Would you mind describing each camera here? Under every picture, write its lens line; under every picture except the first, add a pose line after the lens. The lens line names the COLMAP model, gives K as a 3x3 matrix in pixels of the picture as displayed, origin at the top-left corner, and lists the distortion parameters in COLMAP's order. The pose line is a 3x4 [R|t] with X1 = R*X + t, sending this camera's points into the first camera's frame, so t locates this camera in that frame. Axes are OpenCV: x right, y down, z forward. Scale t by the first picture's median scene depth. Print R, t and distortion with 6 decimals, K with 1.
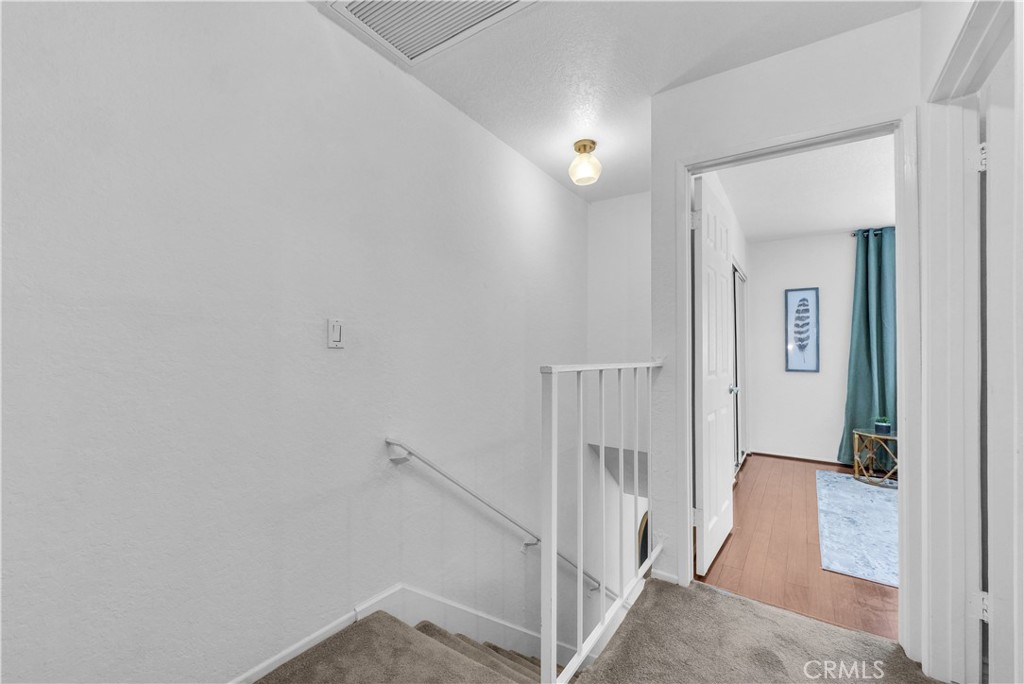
lens RADIAL K [[417.8, 0, 508.2], [0, 417.8, 355.1], [0, 0, 1]] dist [0.001659, 0.000231]
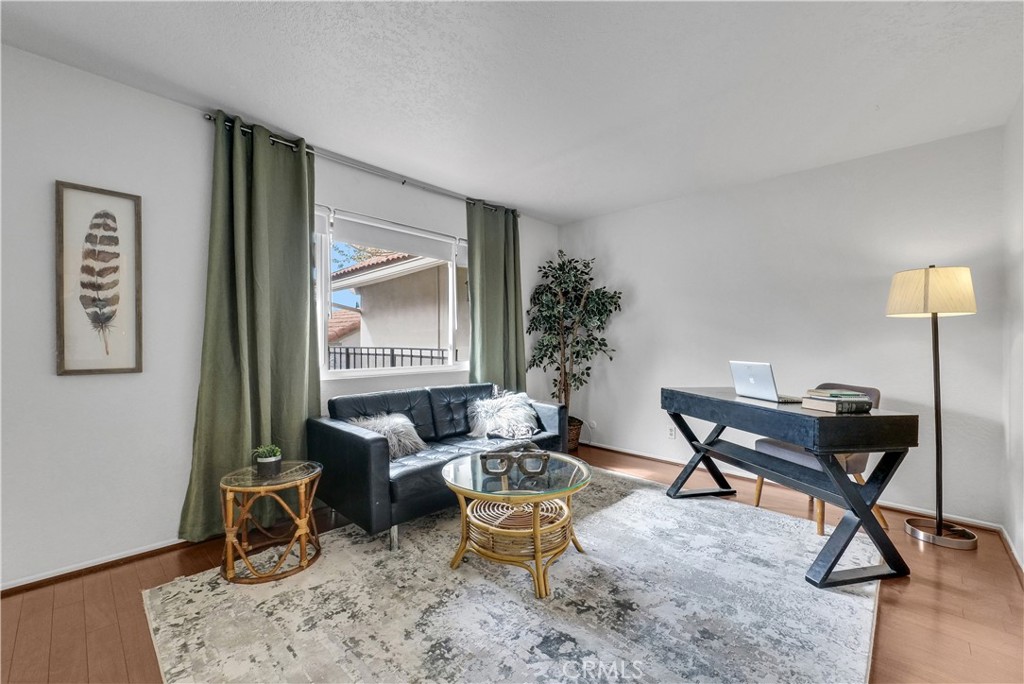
lens RADIAL K [[419.5, 0, 512.5], [0, 419.5, 338.5], [0, 0, 1]] dist [-0.000323, -0.000386]
pose [[0.145593, 0.000819, 0.989344, 0.328152], [0.001382, 0.999999, -0.001031, 0.003439], [-0.989344, 0.001517, 0.145591, 0.508493]]
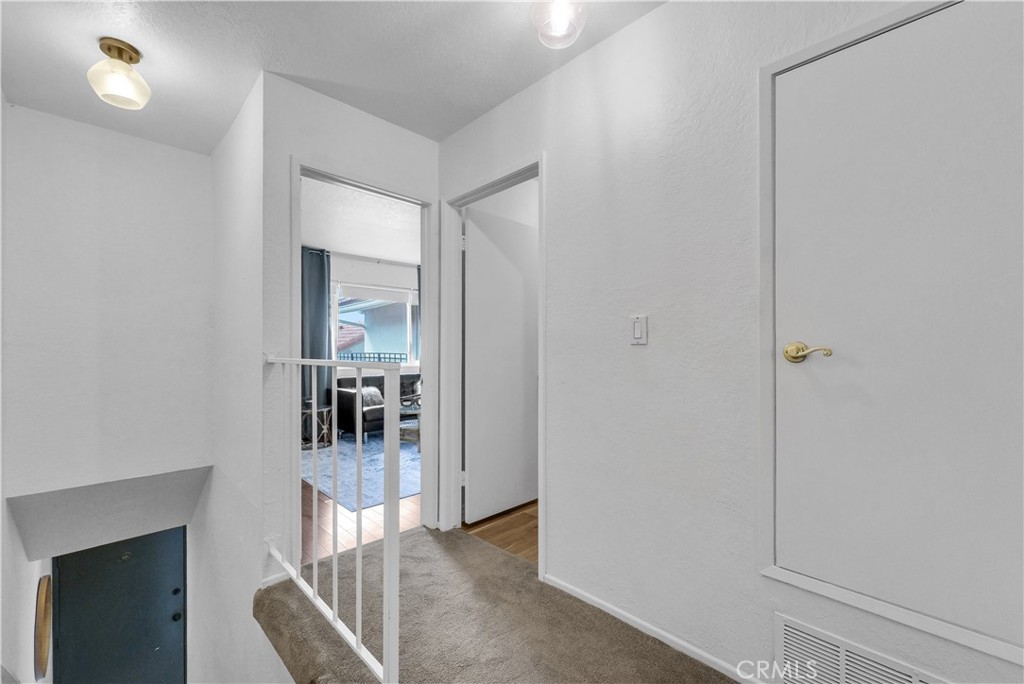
lens RADIAL K [[425.4, 0, 509.9], [0, 425.4, 345.9], [0, 0, 1]] dist [0.002104, 0.000079]
pose [[0.191013, -0.000196, 0.981587, -0.227309], [0.001929, 0.999998, -0.000175, -0.001224], [-0.981586, 0.001927, 0.191013, 0.132143]]
